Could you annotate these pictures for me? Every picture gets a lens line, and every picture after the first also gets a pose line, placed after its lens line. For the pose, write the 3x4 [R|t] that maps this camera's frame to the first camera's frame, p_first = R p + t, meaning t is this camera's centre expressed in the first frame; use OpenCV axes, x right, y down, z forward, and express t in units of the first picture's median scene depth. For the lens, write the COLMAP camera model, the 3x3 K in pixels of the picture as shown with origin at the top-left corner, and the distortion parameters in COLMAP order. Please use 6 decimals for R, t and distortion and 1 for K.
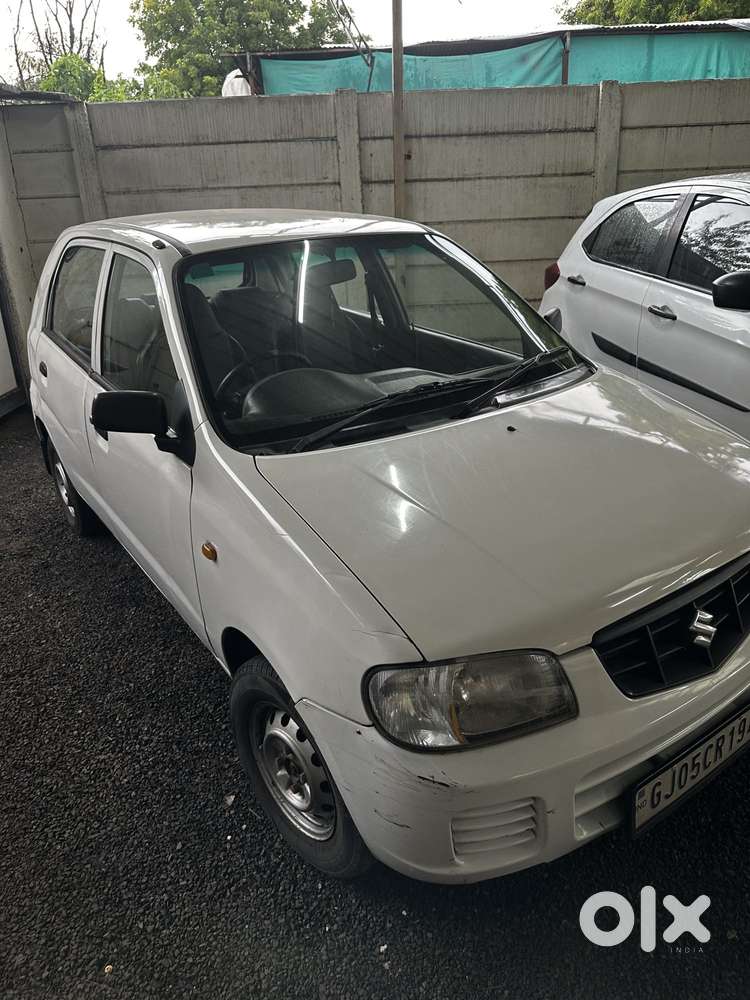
lens RADIAL K [[714.0, 0, 377.8], [0, 714.0, 496.2], [0, 0, 1]] dist [0.014075, -0.024086]
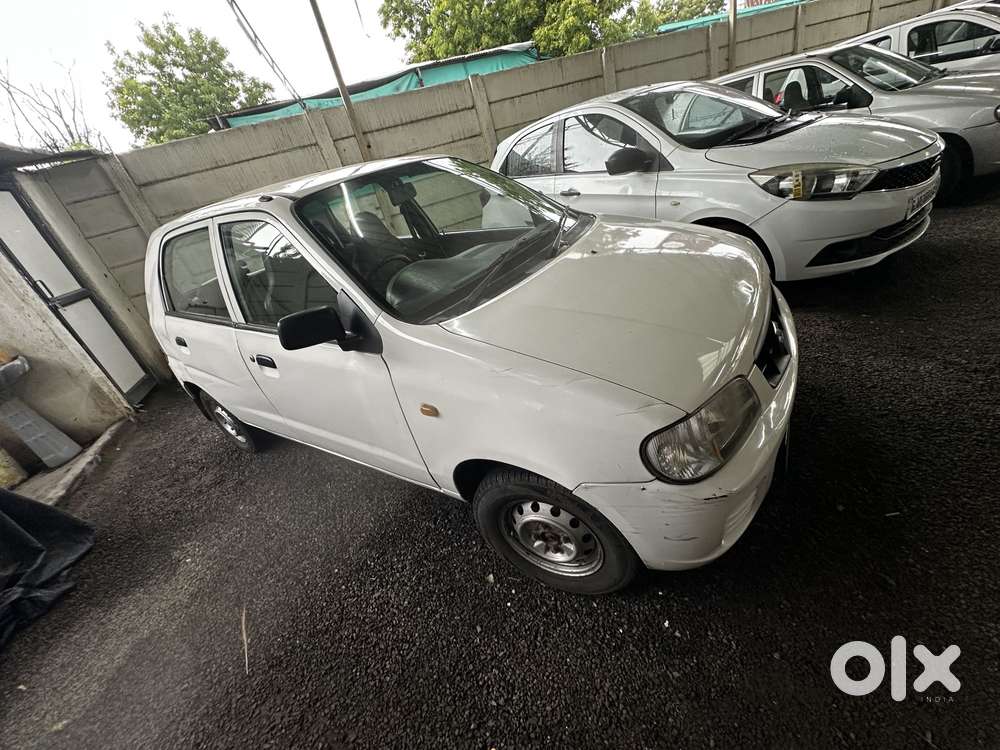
lens RADIAL K [[399.2, 0, 502.9], [0, 399.2, 374.5], [0, 0, 1]] dist [-0.001303, -0.000185]
pose [[0.903904, -0.346778, 0.250407, -0.153927], [0.332476, 0.937928, 0.098744, -0.003444], [-0.269106, -0.006001, 0.963092, 0.170416]]
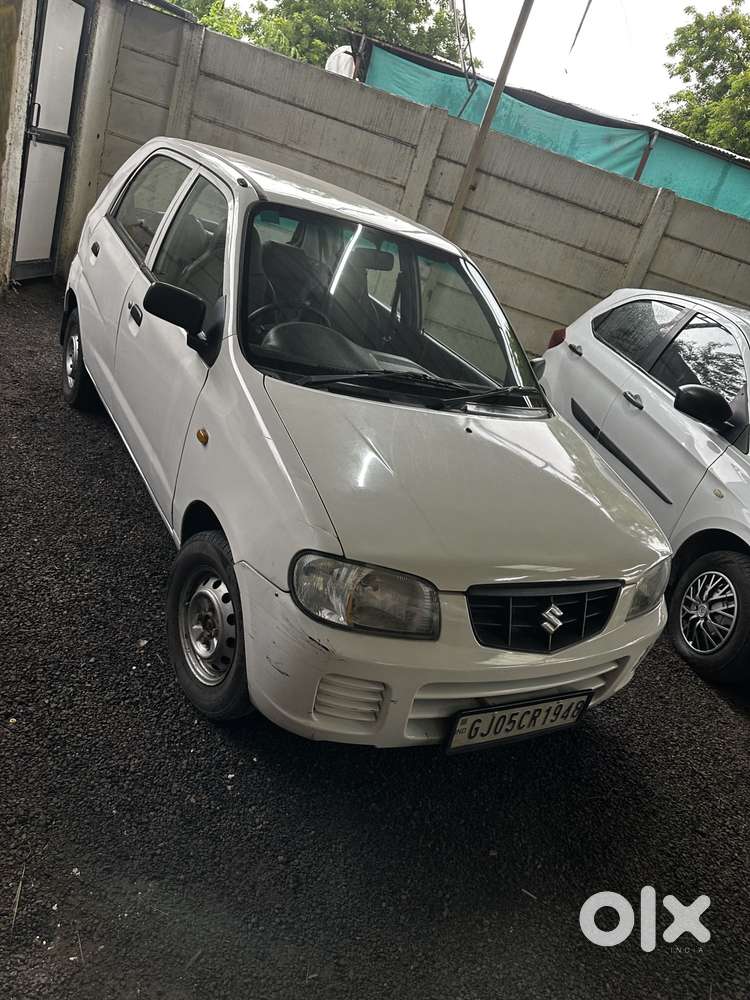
lens RADIAL K [[709.5, 0, 371.0], [0, 709.5, 503.0], [0, 0, 1]] dist [0.024154, -0.035003]
pose [[0.938543, 0.340885, 0.054172, 0.003711], [-0.341150, 0.939998, -0.004553, 0.052191], [-0.052473, -0.014208, 0.998521, -0.125934]]
